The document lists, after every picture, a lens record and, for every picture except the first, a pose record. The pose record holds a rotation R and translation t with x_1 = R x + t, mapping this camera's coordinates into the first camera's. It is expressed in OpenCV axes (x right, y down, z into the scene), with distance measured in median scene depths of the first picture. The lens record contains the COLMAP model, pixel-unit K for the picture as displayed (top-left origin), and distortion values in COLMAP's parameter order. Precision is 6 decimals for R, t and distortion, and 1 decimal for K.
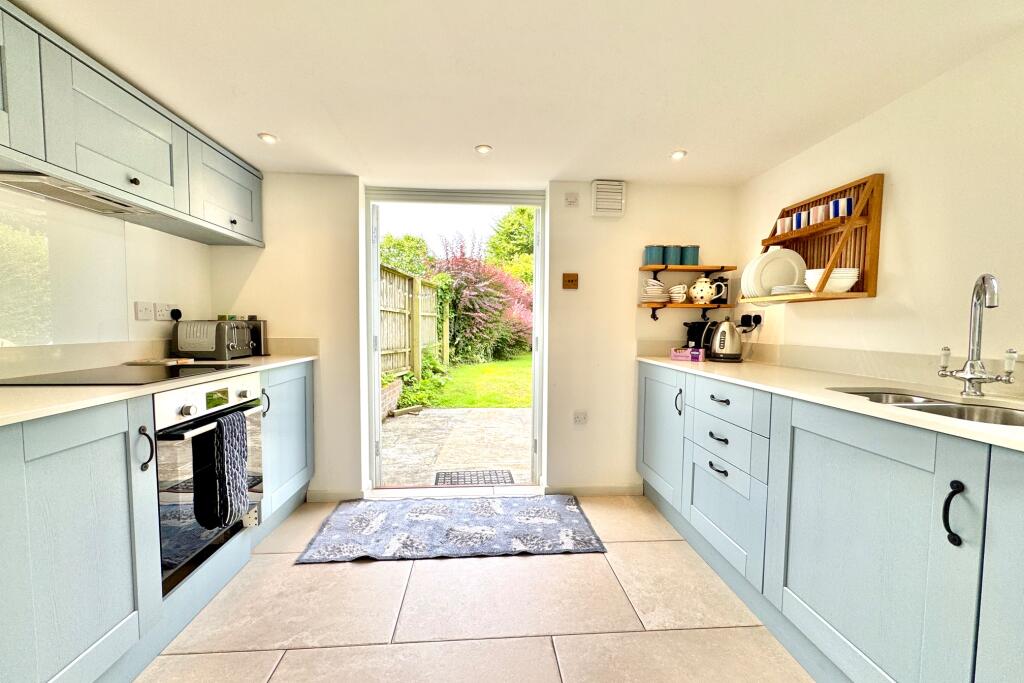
lens RADIAL K [[413.9, 0, 515.2], [0, 413.9, 342.4], [0, 0, 1]] dist [-0.000637, -0.000192]
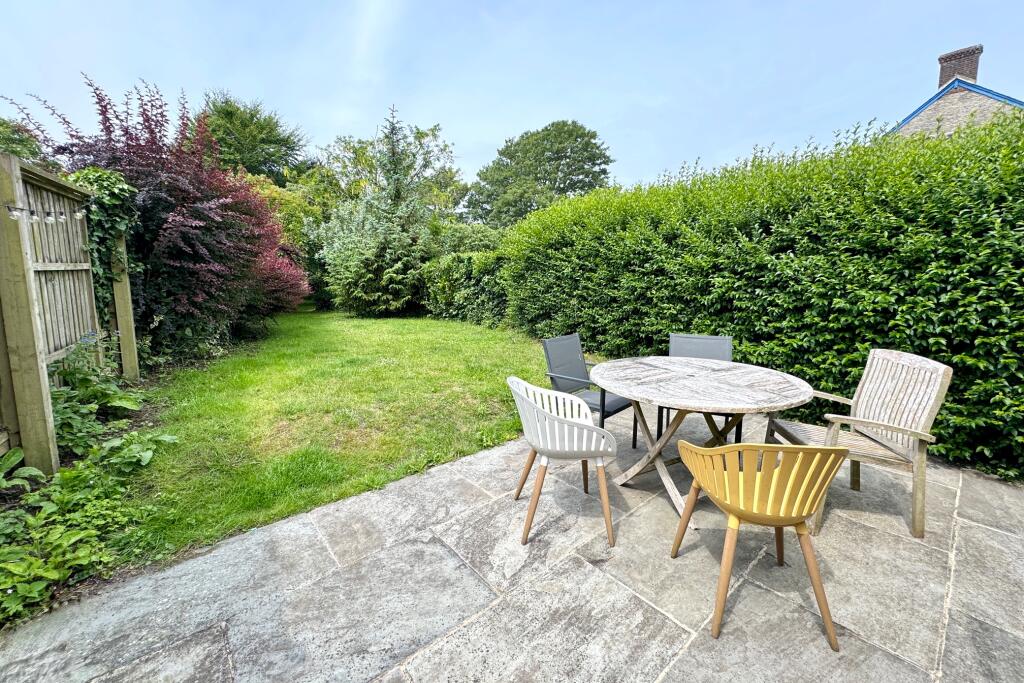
lens RADIAL K [[413.9, 0, 520.8], [0, 413.9, 321.8], [0, 0, 1]] dist [-0.000637, -0.000192]
pose [[0.805814, -0.072576, 0.587704, -0.086381], [0.025111, 0.995756, 0.088535, -0.036529], [-0.591636, -0.056585, 0.804217, 0.391897]]
